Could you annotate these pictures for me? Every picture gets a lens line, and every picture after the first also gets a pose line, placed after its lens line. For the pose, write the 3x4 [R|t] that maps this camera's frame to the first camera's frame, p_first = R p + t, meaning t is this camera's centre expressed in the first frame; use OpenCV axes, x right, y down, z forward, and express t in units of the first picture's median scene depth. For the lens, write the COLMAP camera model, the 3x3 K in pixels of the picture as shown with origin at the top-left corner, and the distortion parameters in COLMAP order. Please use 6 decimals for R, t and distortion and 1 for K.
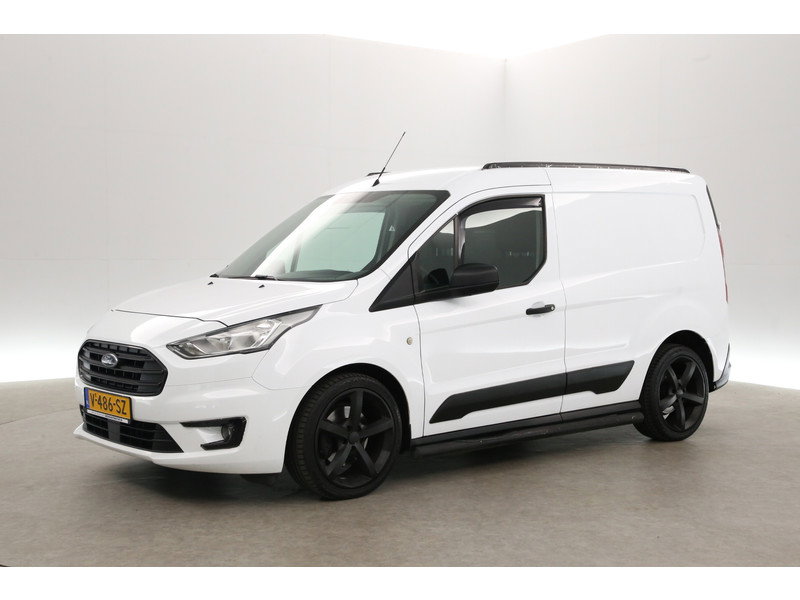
lens RADIAL K [[1113.7, 0, 398.8], [0, 1113.7, 299.9], [0, 0, 1]] dist [-0.012201, 0.000000]
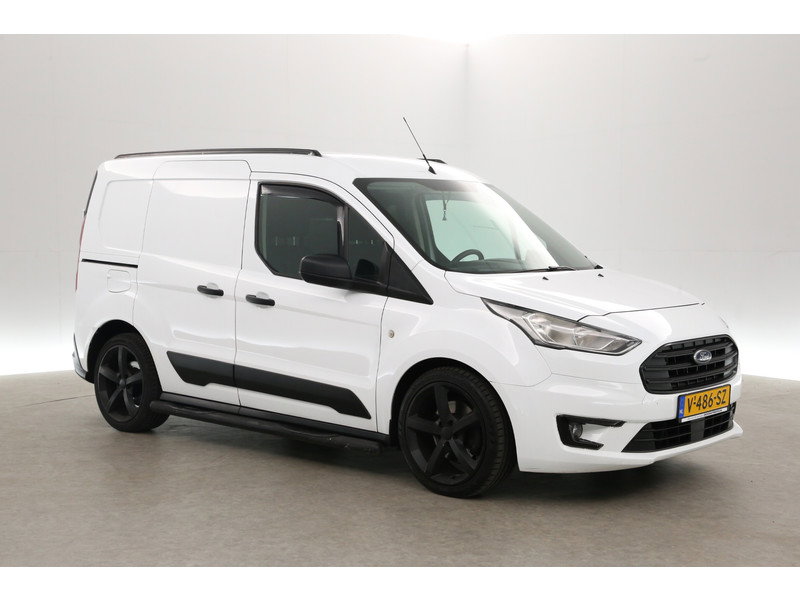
lens RADIAL K [[1113.7, 0, 400.0], [0, 1113.7, 301.2], [0, 0, 1]] dist [-0.012201, 0.000000]
pose [[-0.142928, -0.063568, 0.987690, -1.207040], [0.039115, 0.996793, 0.069814, -0.073786], [-0.988960, 0.048612, -0.139983, 1.432331]]
